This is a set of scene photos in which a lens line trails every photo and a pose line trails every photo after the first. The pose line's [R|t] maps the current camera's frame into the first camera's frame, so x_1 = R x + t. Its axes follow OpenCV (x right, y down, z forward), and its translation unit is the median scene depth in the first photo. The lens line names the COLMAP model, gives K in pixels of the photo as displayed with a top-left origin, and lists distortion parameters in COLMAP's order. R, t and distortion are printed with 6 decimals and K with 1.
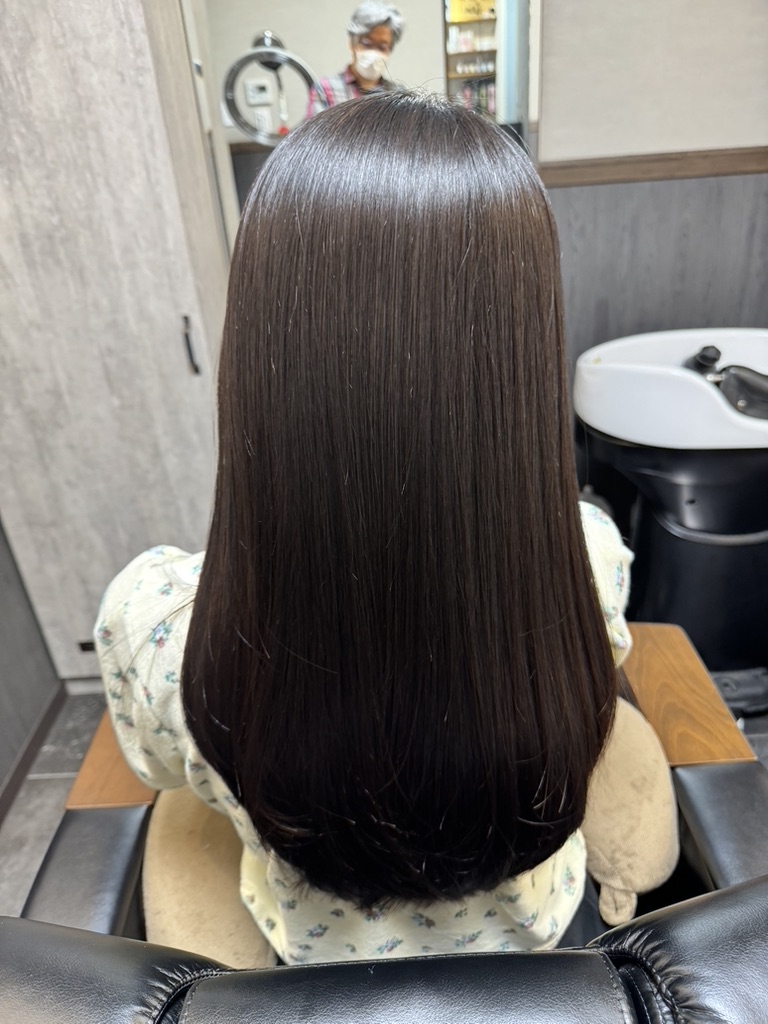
lens RADIAL K [[766.9, 0, 382.1], [0, 766.9, 505.5], [0, 0, 1]] dist [-0.026434, 0.008667]
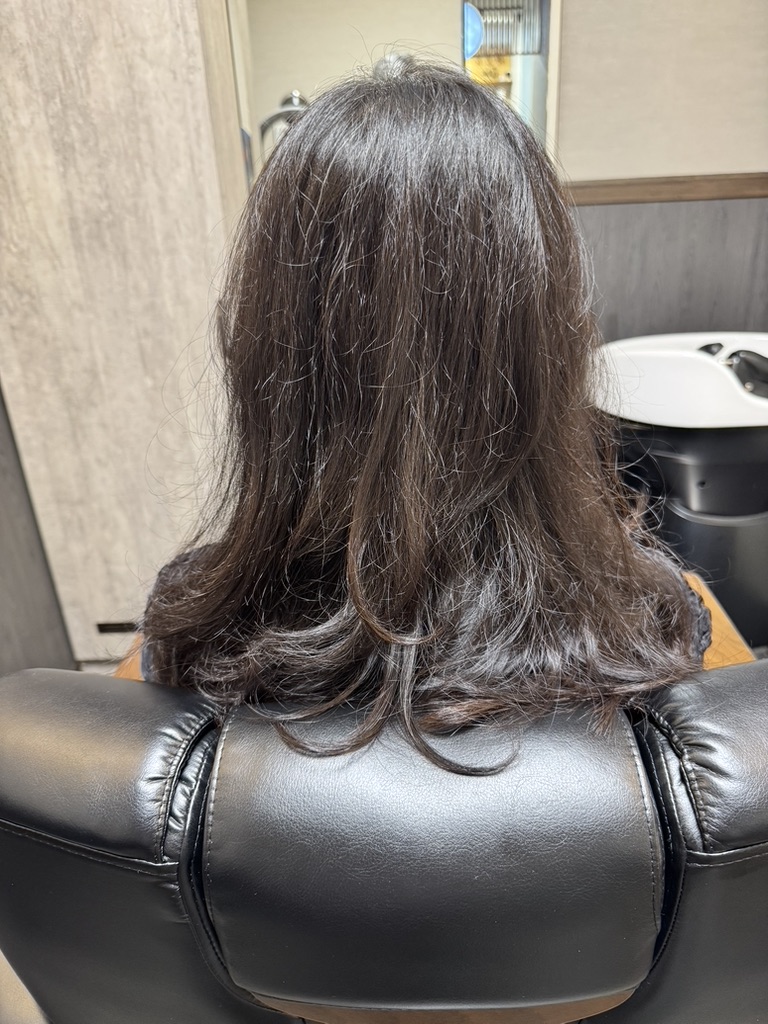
lens RADIAL K [[766.9, 0, 379.3], [0, 766.9, 507.3], [0, 0, 1]] dist [-0.026434, 0.008667]
pose [[0.999536, 0.028136, -0.011698, -0.015224], [-0.028925, 0.996846, -0.073907, 0.113032], [0.009582, 0.074211, 0.997197, -0.036082]]
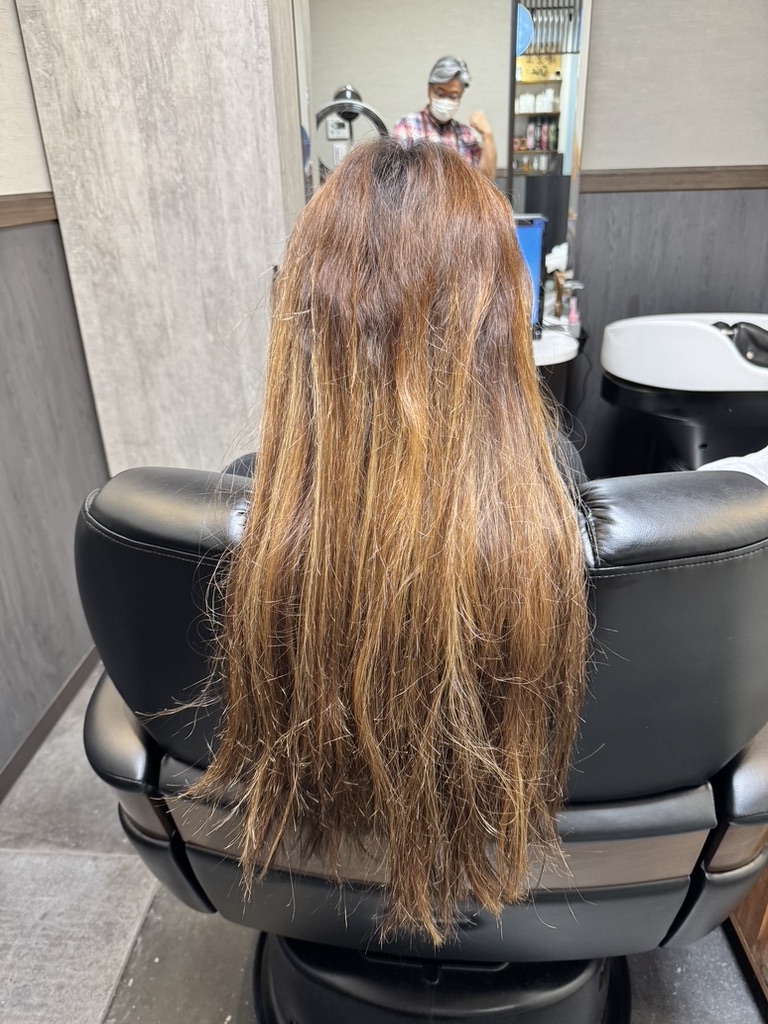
lens RADIAL K [[766.9, 0, 381.0], [0, 766.9, 513.3], [0, 0, 1]] dist [-0.026434, 0.008667]
pose [[0.995854, 0.070240, -0.057806, 0.004528], [-0.073877, 0.995250, -0.063394, 0.209029], [0.053079, 0.067402, 0.996313, -0.166540]]
